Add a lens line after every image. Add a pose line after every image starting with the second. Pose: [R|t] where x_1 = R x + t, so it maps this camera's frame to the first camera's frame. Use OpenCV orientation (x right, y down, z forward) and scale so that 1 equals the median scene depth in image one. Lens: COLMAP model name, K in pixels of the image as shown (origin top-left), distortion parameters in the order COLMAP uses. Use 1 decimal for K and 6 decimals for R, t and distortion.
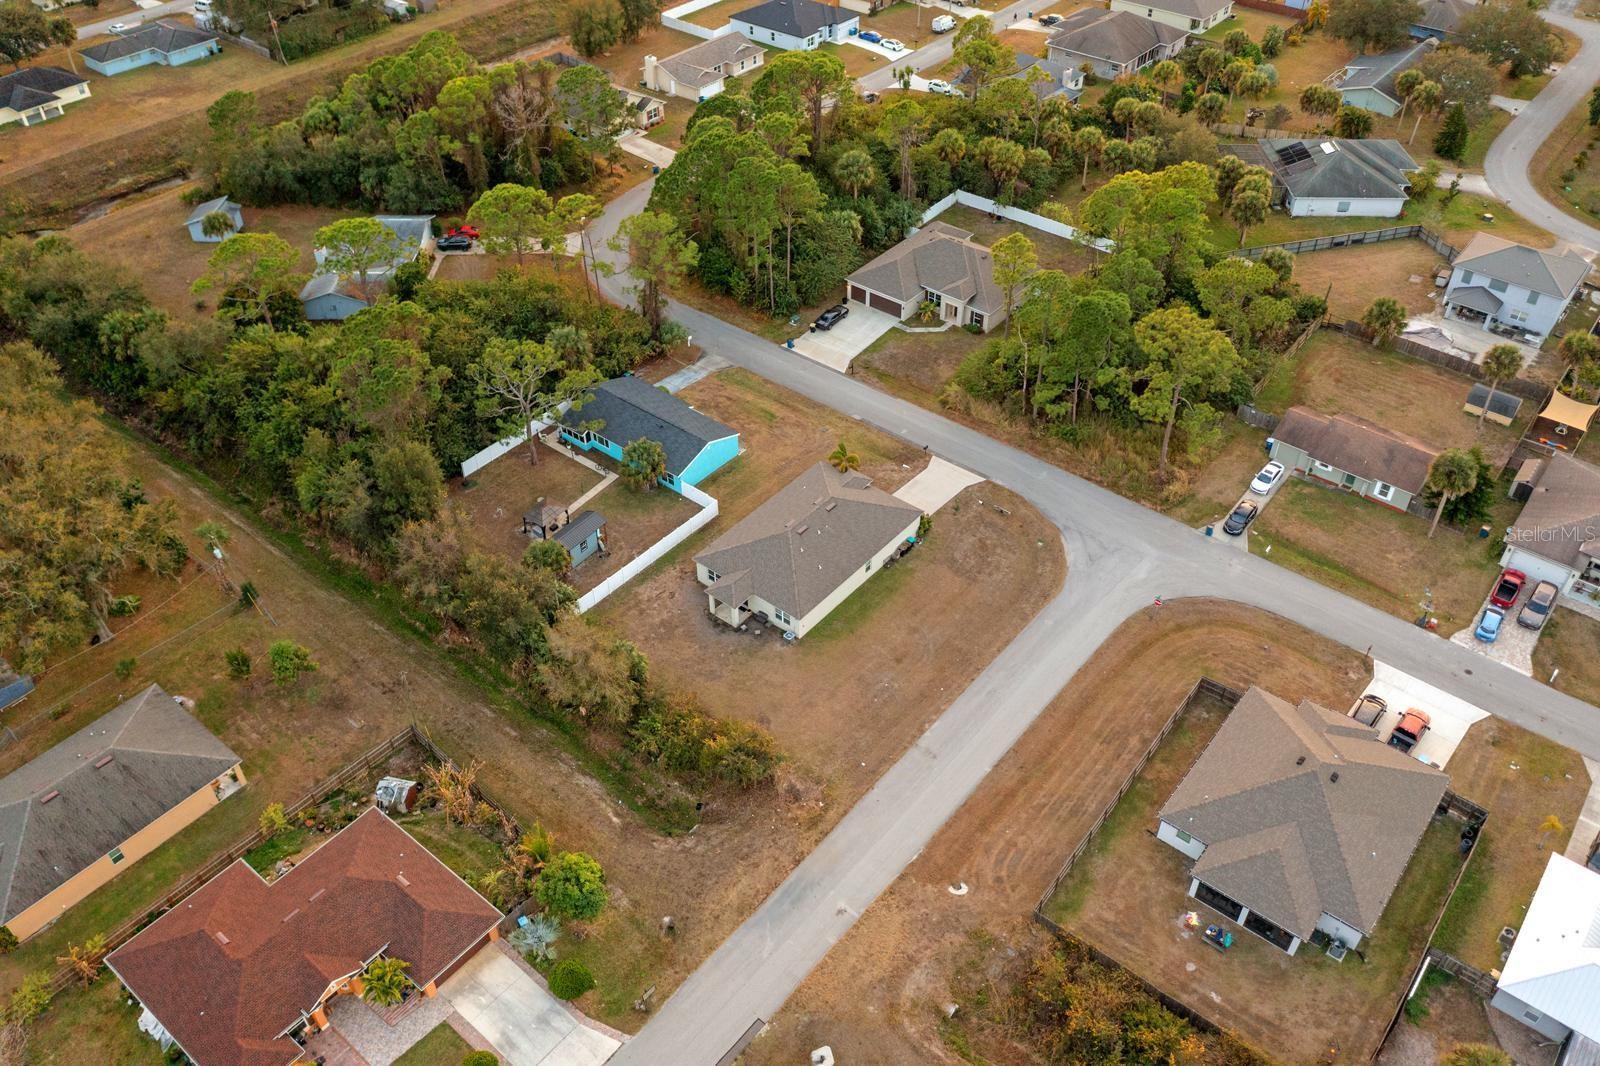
lens RADIAL K [[1262.5, 0, 806.4], [0, 1262.5, 528.0], [0, 0, 1]] dist [-0.014857, -0.006889]
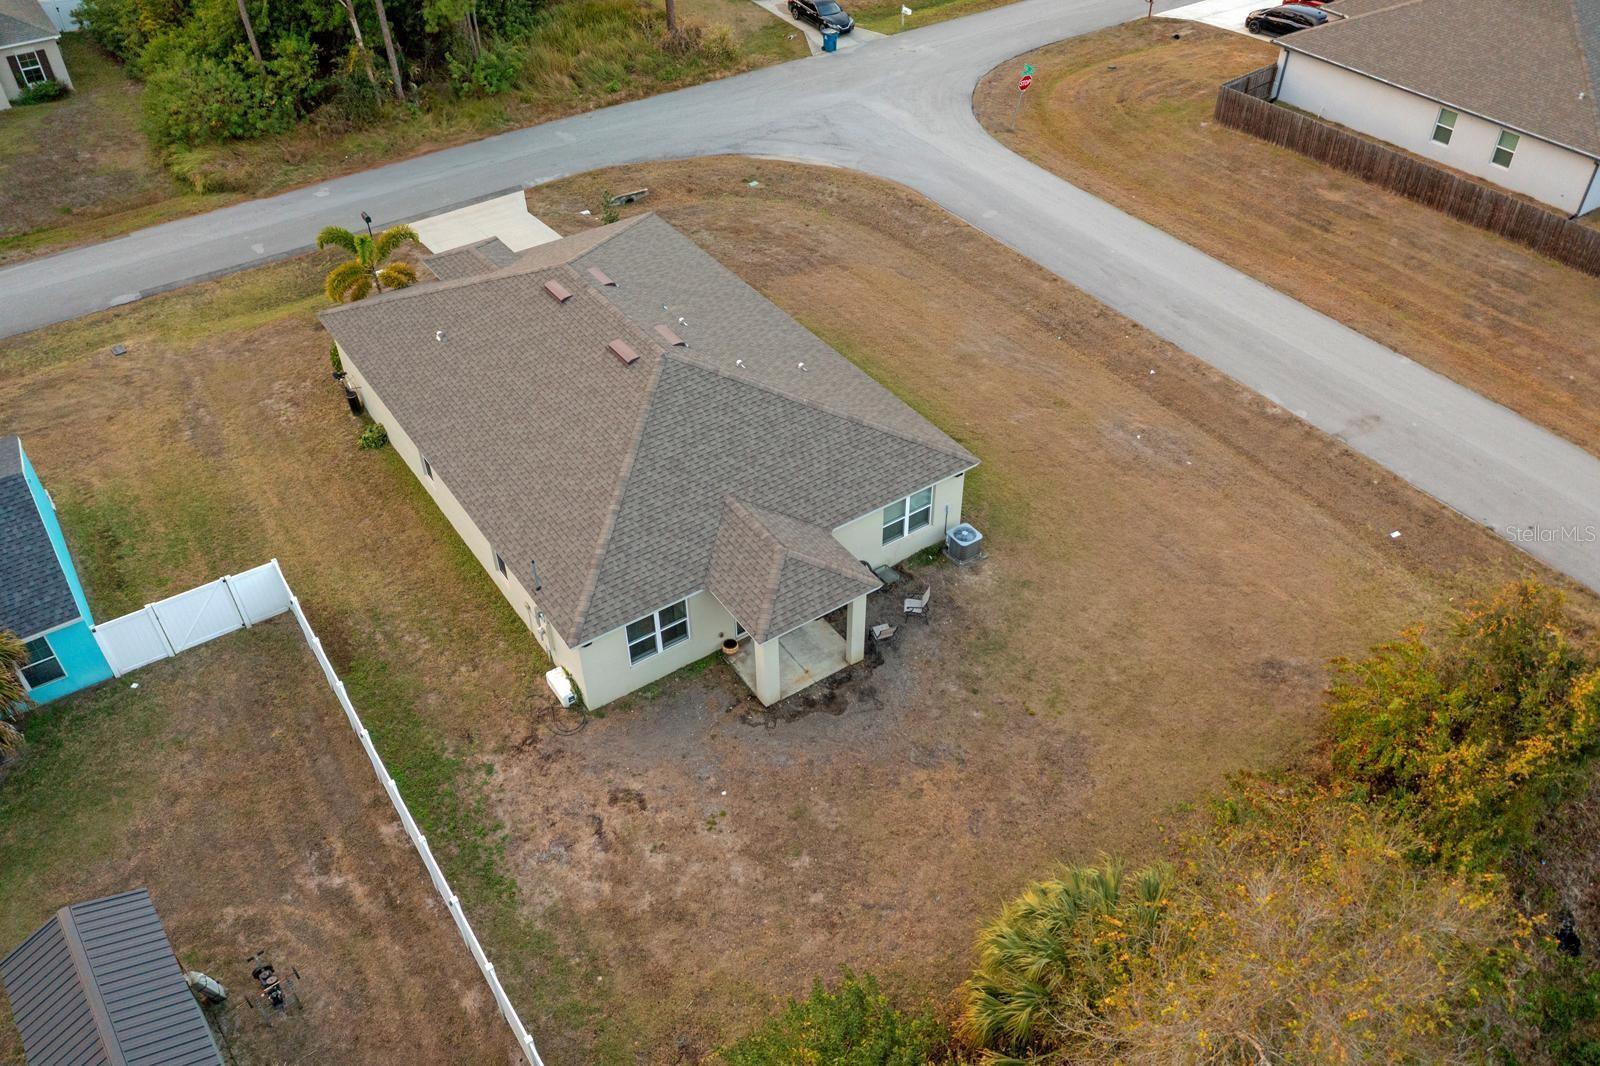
lens RADIAL K [[1262.5, 0, 806.4], [0, 1262.5, 528.0], [0, 0, 1]] dist [-0.014857, -0.006889]
pose [[0.283132, -0.621614, 0.730365, -0.257228], [0.629508, 0.694976, 0.347460, -0.054128], [-0.723572, 0.361393, 0.588081, 0.819899]]
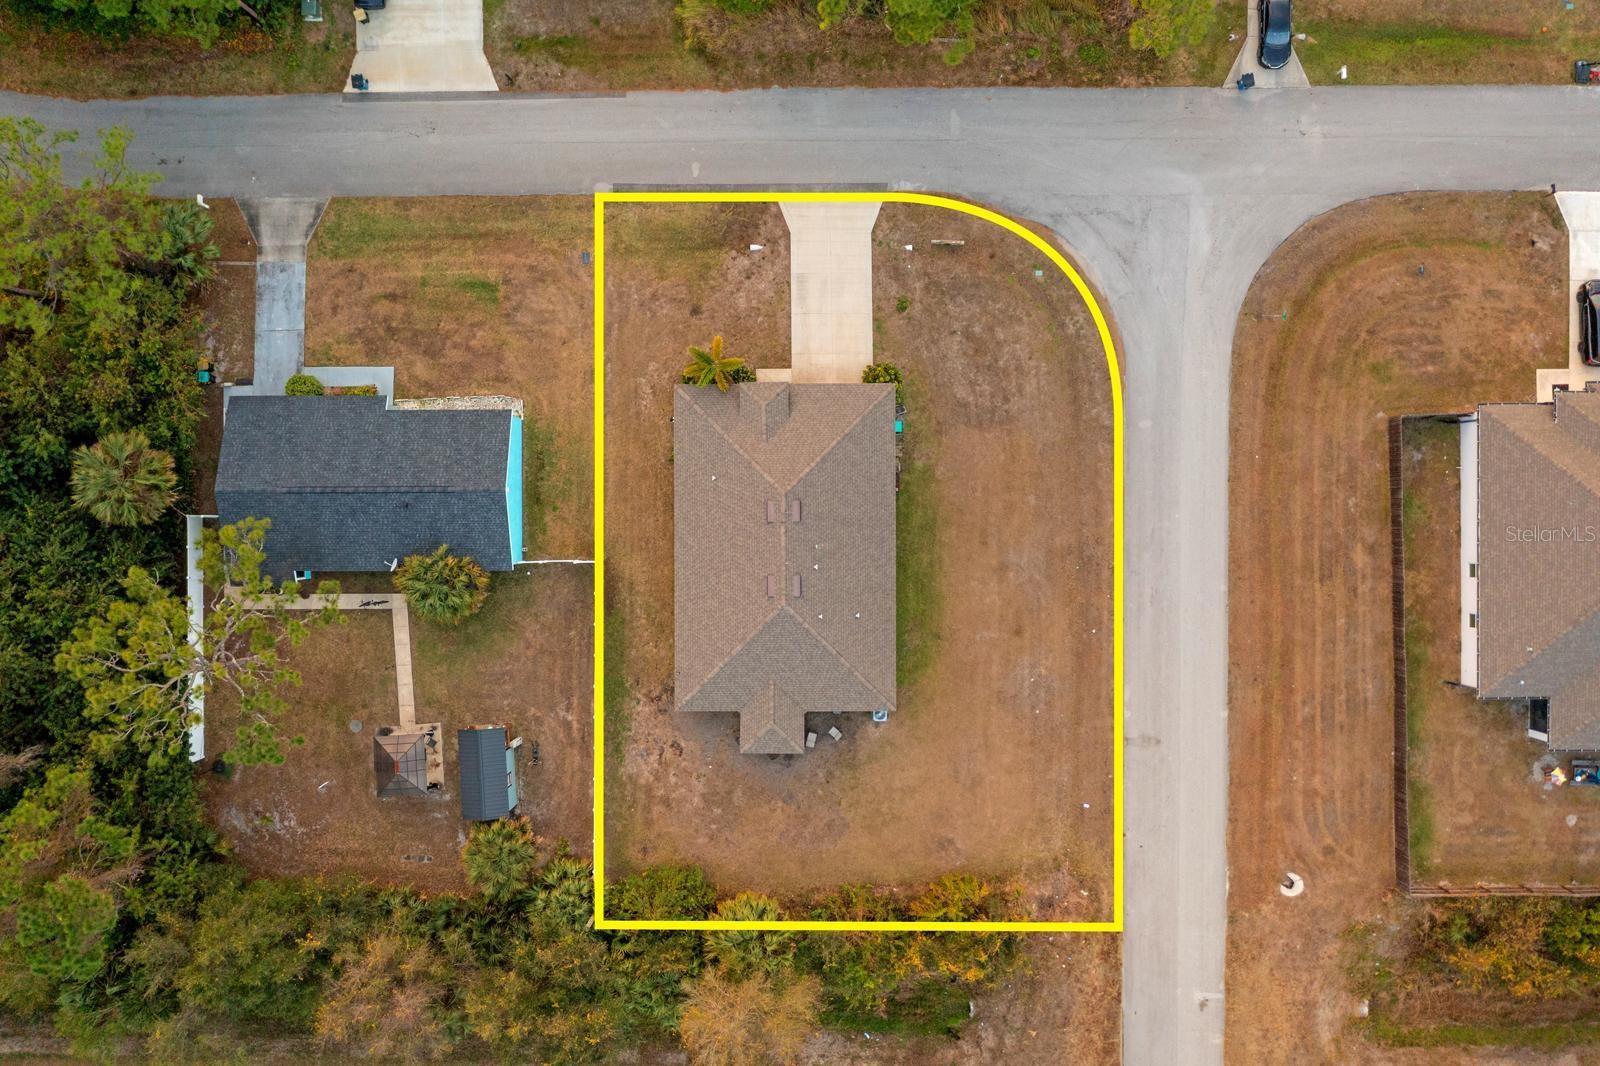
lens RADIAL K [[1262.5, 0, 806.4], [0, 1262.5, 528.0], [0, 0, 1]] dist [-0.014857, -0.006889]
pose [[0.775673, -0.630930, -0.016108, 0.029253], [0.421168, 0.498444, 0.757741, -0.484785], [-0.470053, -0.594543, 0.652357, 0.622918]]
